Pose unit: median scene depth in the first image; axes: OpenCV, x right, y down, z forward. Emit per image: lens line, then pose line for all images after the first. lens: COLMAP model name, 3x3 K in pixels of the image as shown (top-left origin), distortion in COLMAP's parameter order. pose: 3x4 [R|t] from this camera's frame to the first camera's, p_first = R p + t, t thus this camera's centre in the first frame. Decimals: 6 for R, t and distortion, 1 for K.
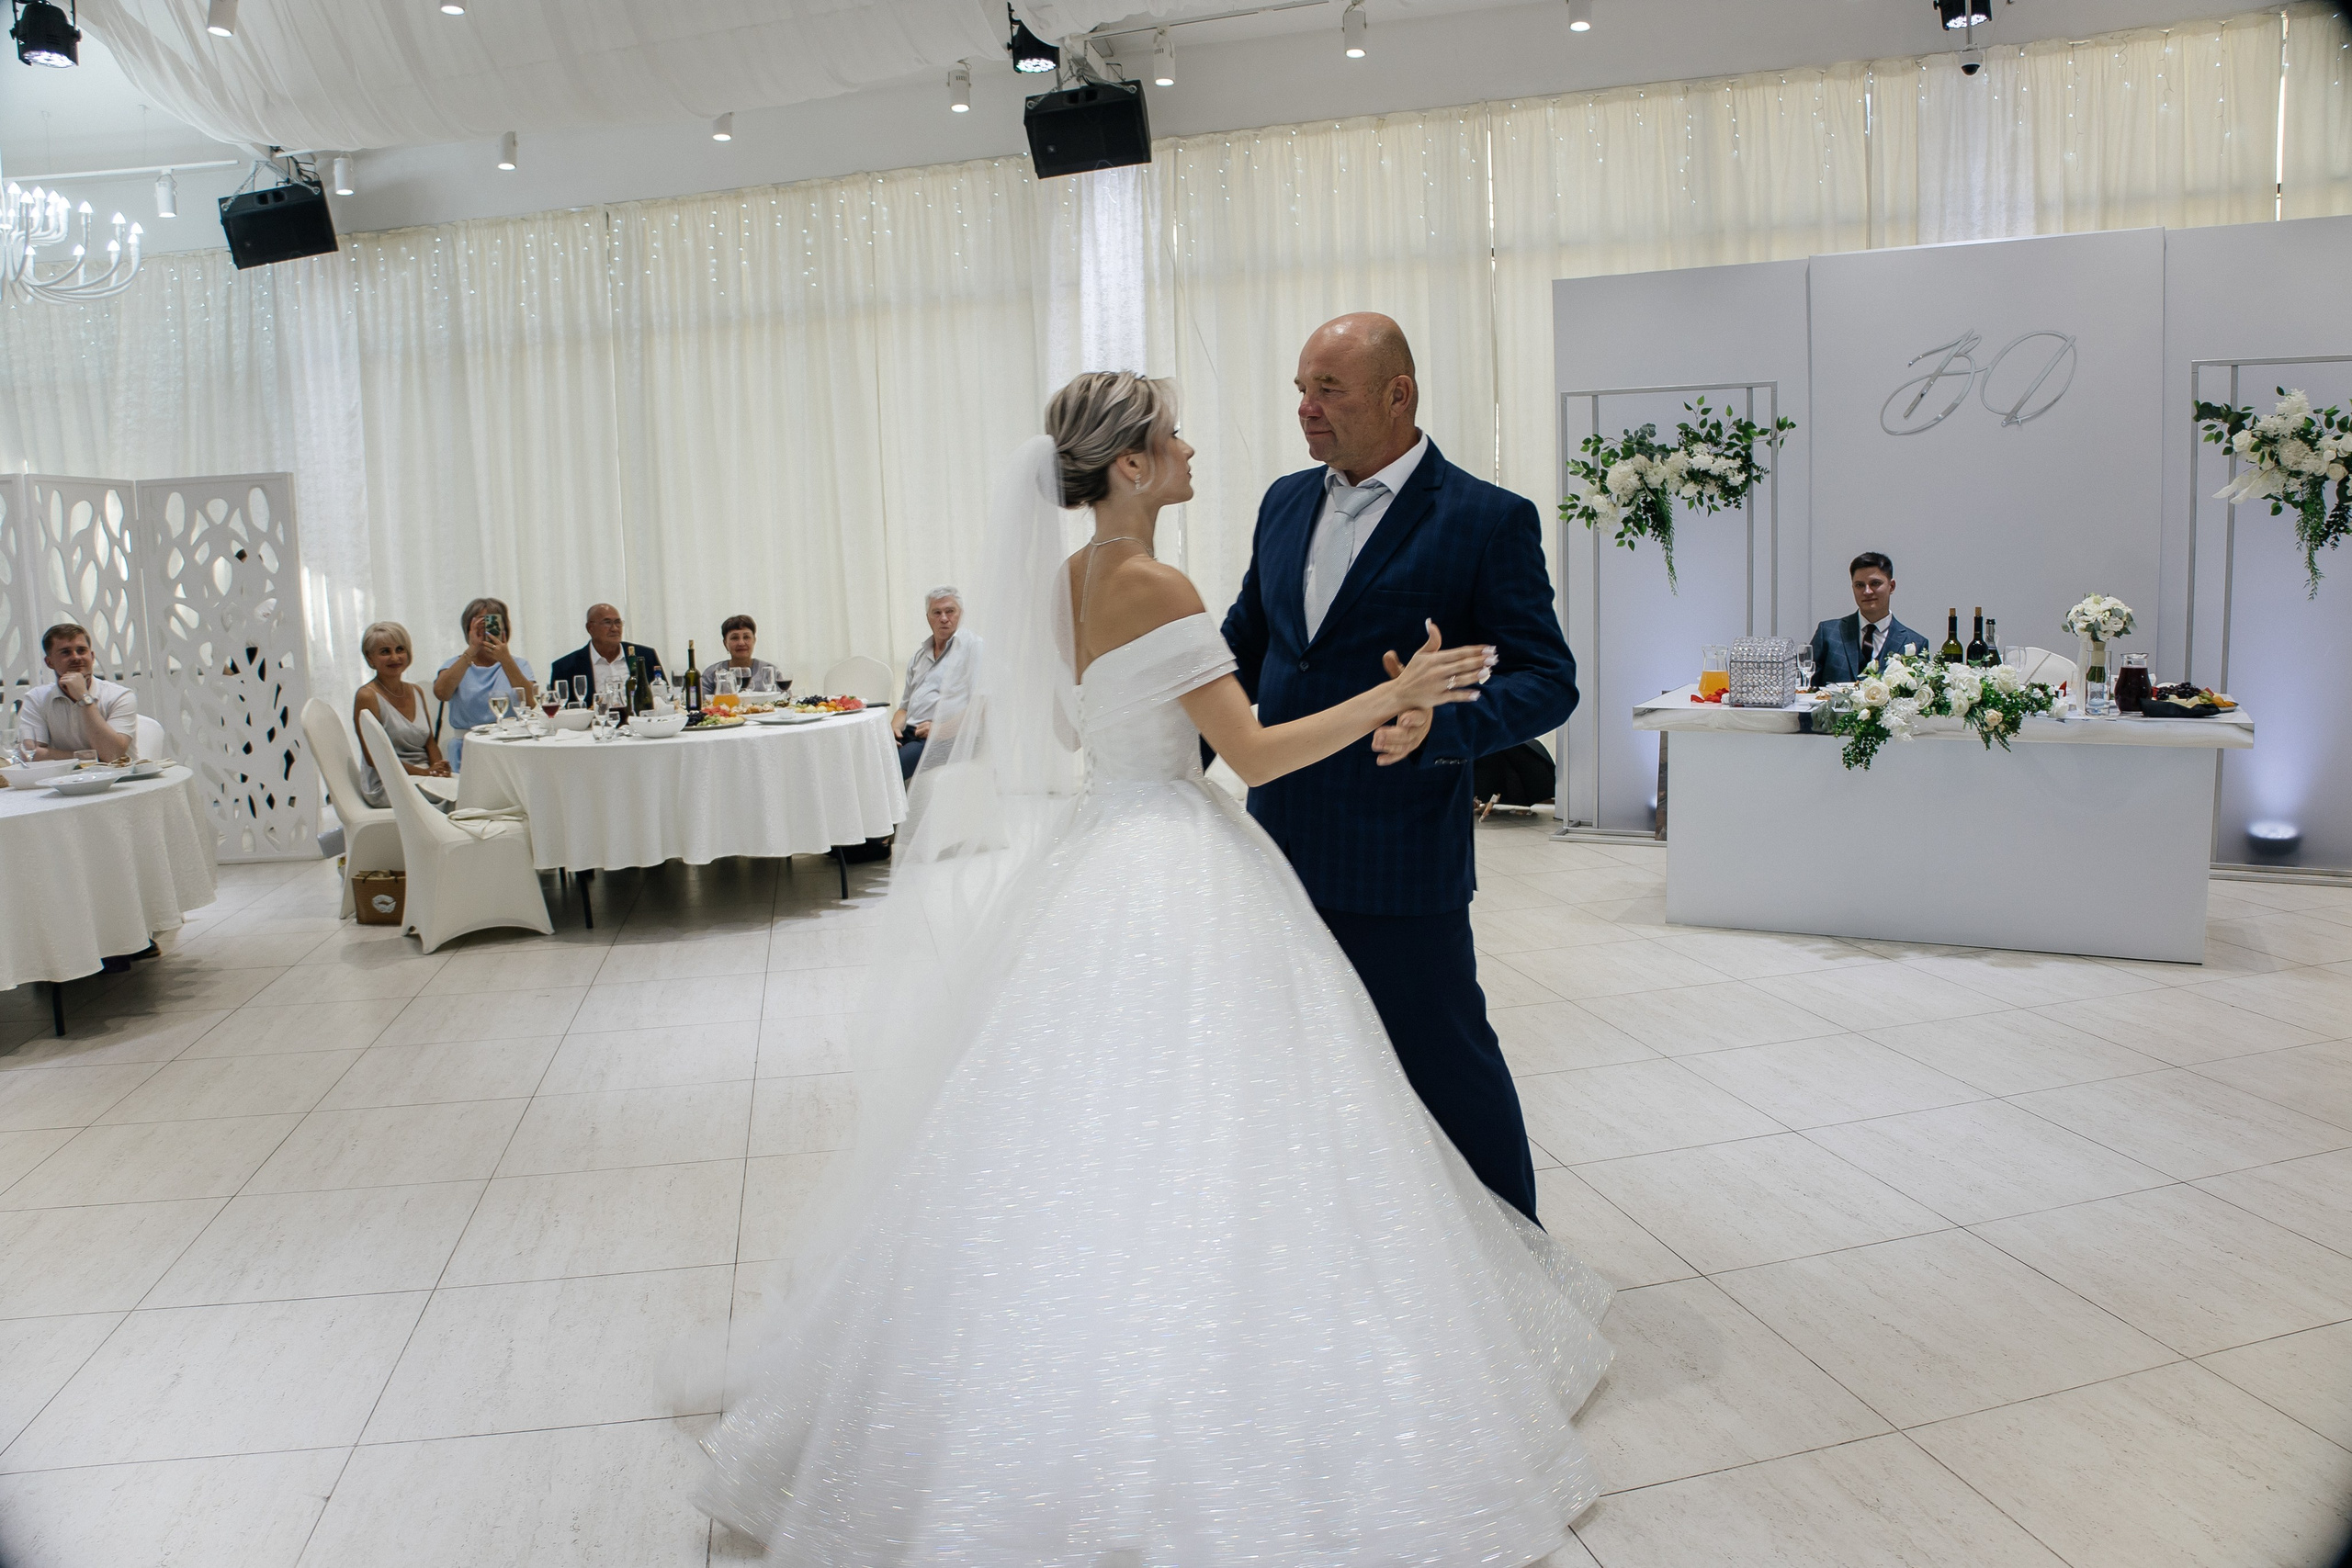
lens RADIAL K [[1612.6, 0, 1171.3], [0, 1612.6, 788.7], [0, 0, 1]] dist [-0.184194, 0.069150]
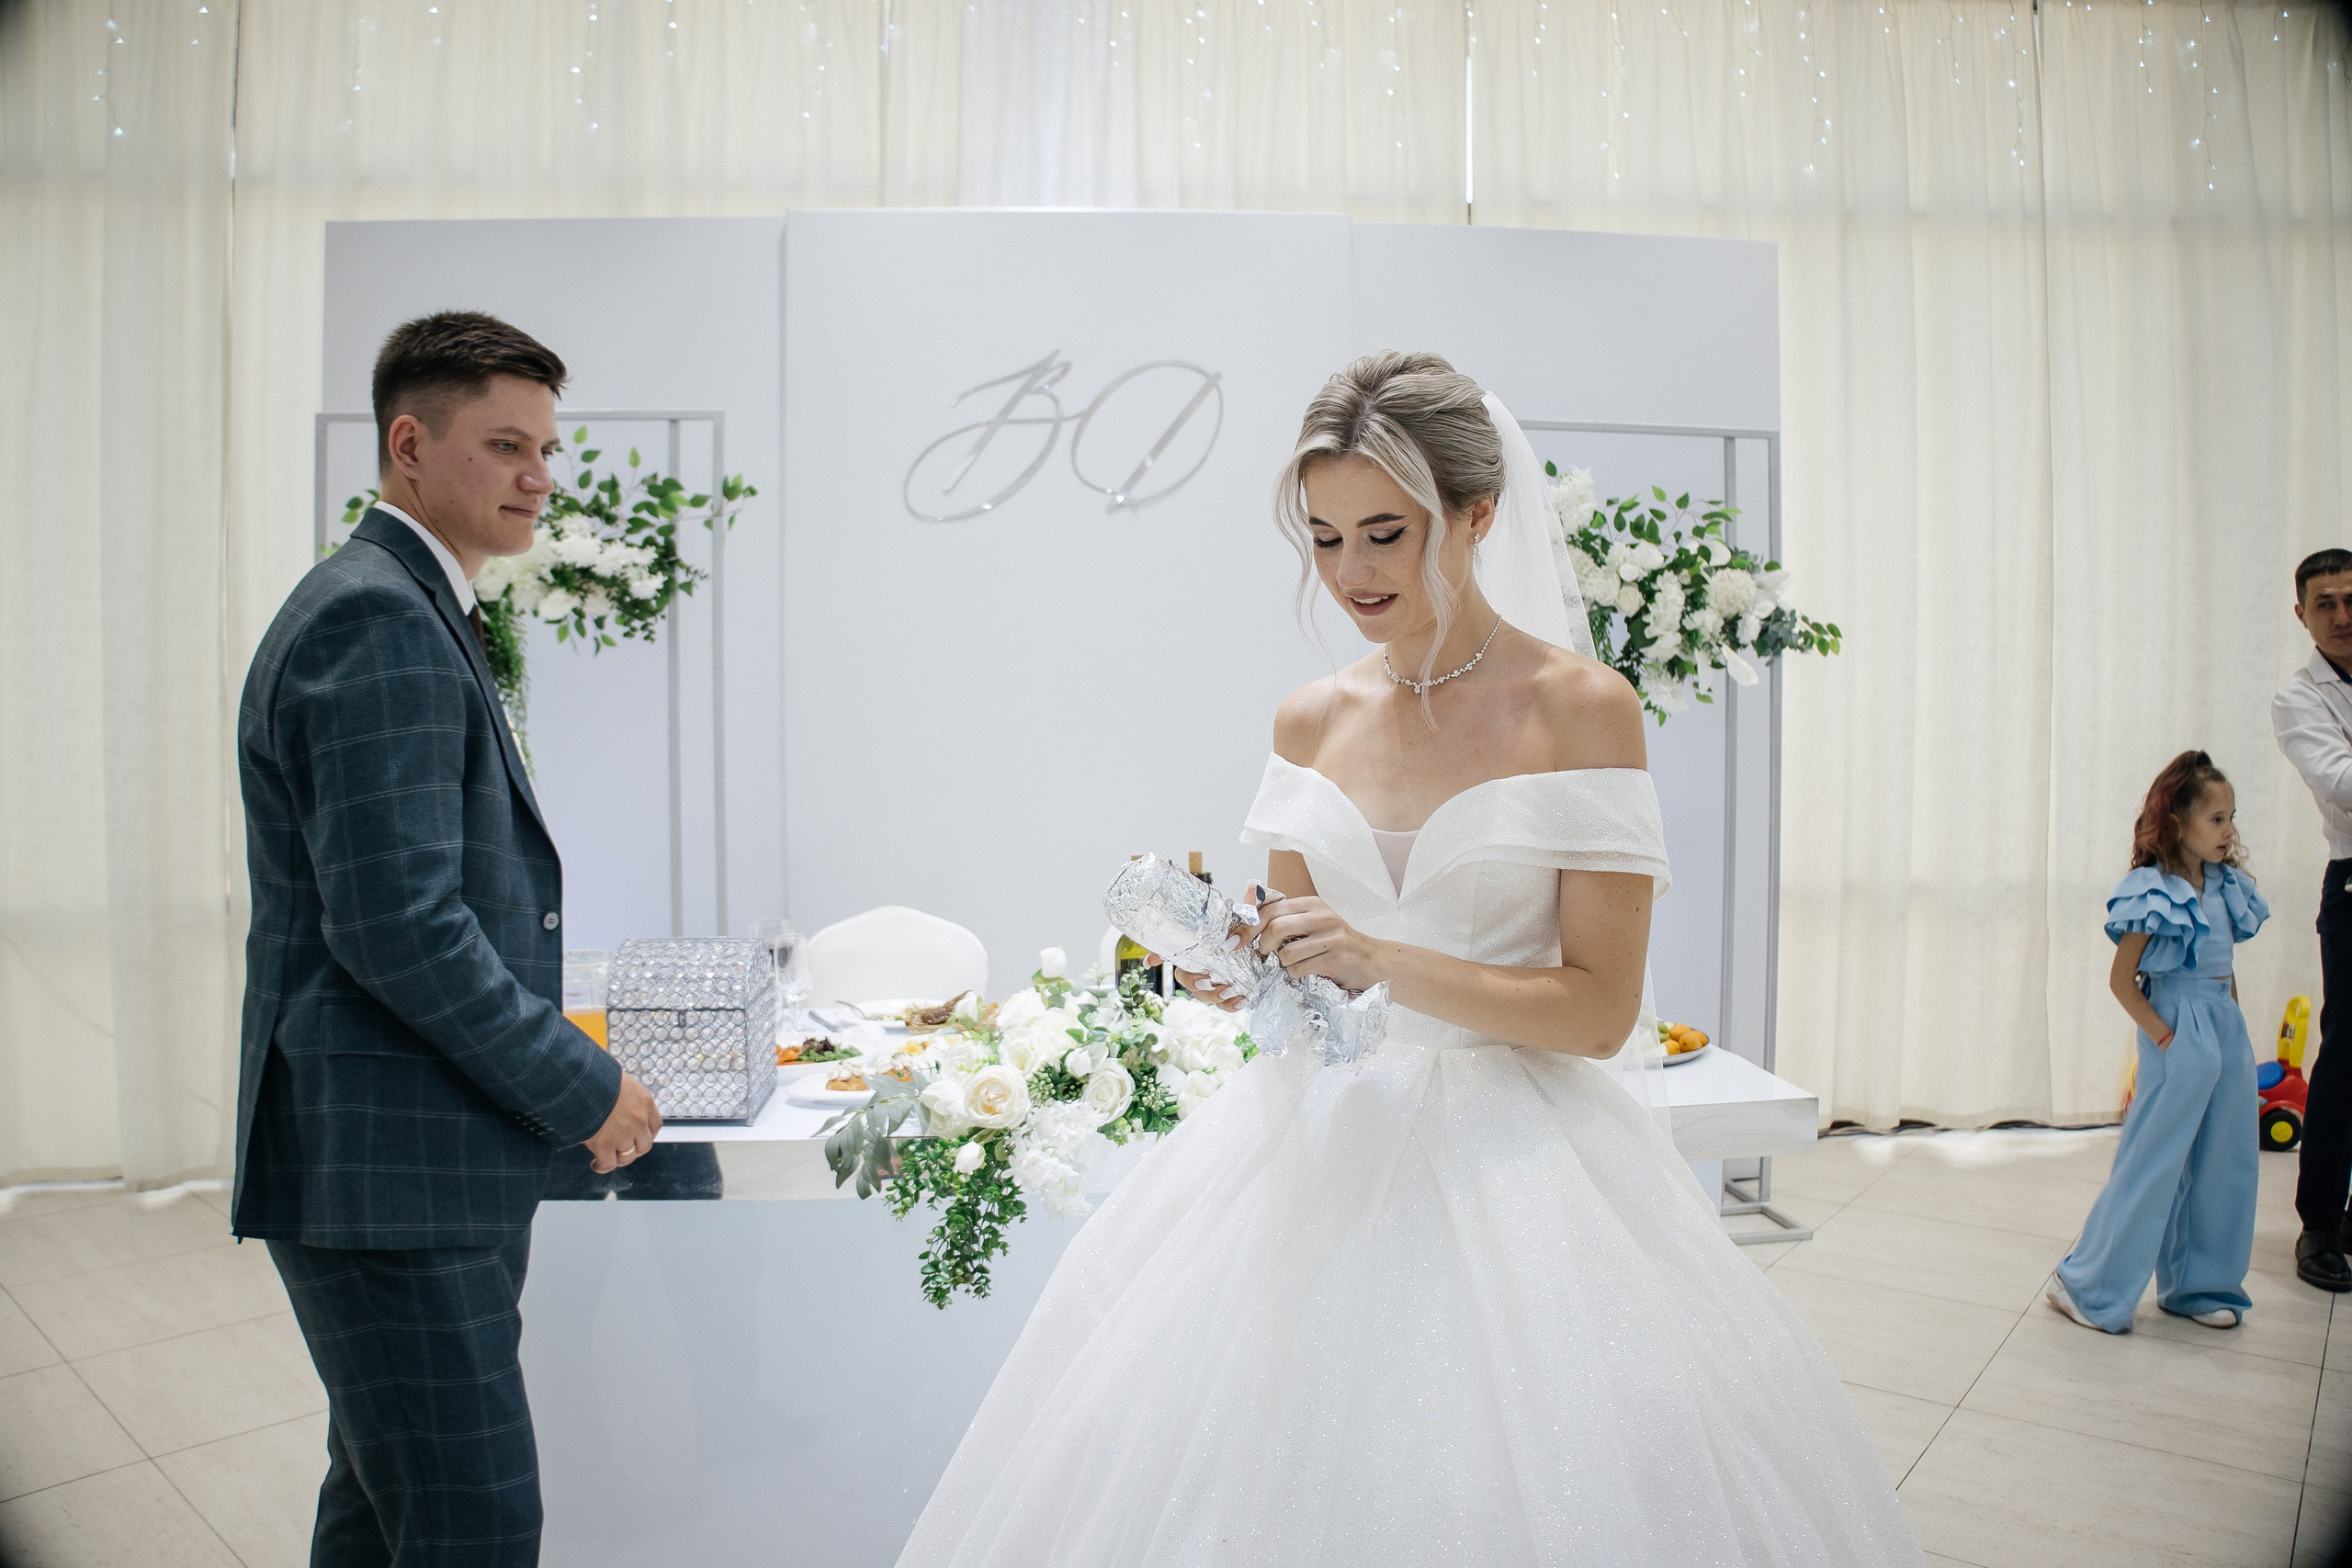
lens RADIAL K [[1612.6, 0, 1175.2], [0, 1612.6, 765.4], [0, 0, 1]] dist [-0.184194, 0.069150]
pose [[0.800306, 0.009443, 0.599518, 0.184830], [0.063517, 0.992915, -0.100430, -0.072785], [-0.596219, 0.118454, 0.794035, 0.476842]]
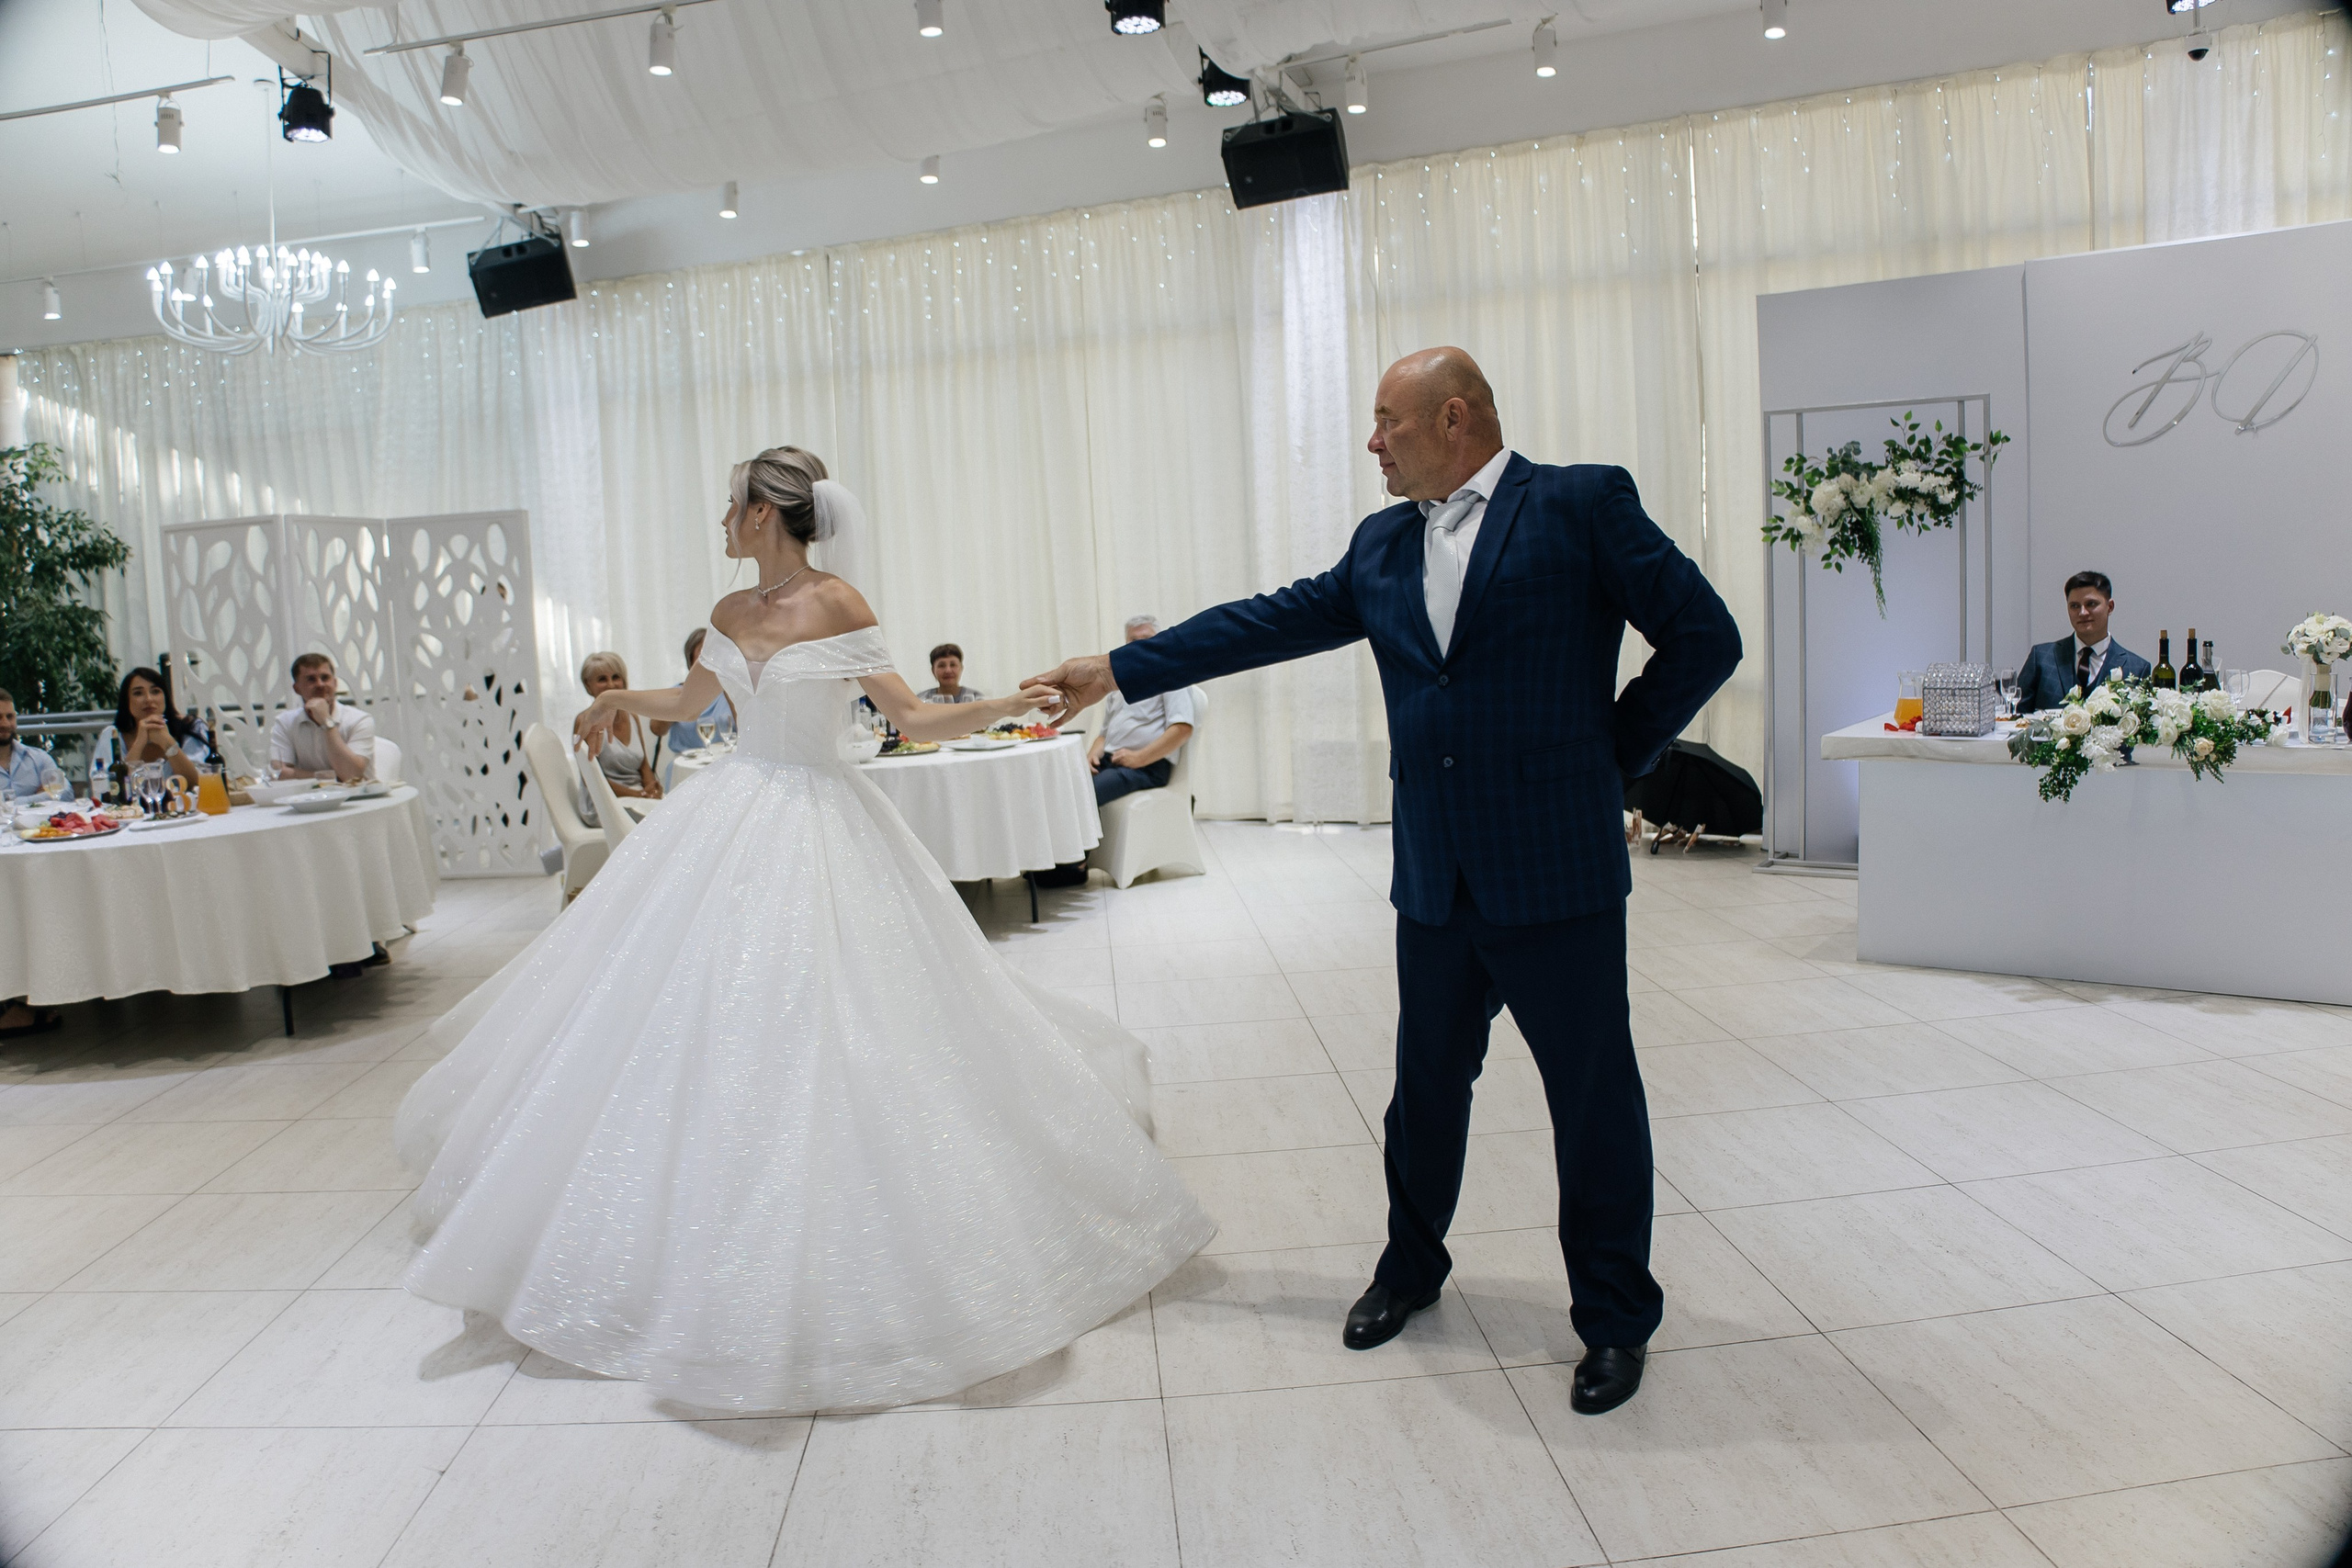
lens RADIAL K [[1612.6, 0, 1168.6], [0, 1612.6, 782.6], [0, 0, 1]] dist [-0.184194, 0.069150]
pose [[0.987437, 0.005319, -0.157925, 0.039692], [-0.008329, 0.999796, -0.018405, -0.001588], [0.157795, 0.019489, 0.987280, 0.000287]]
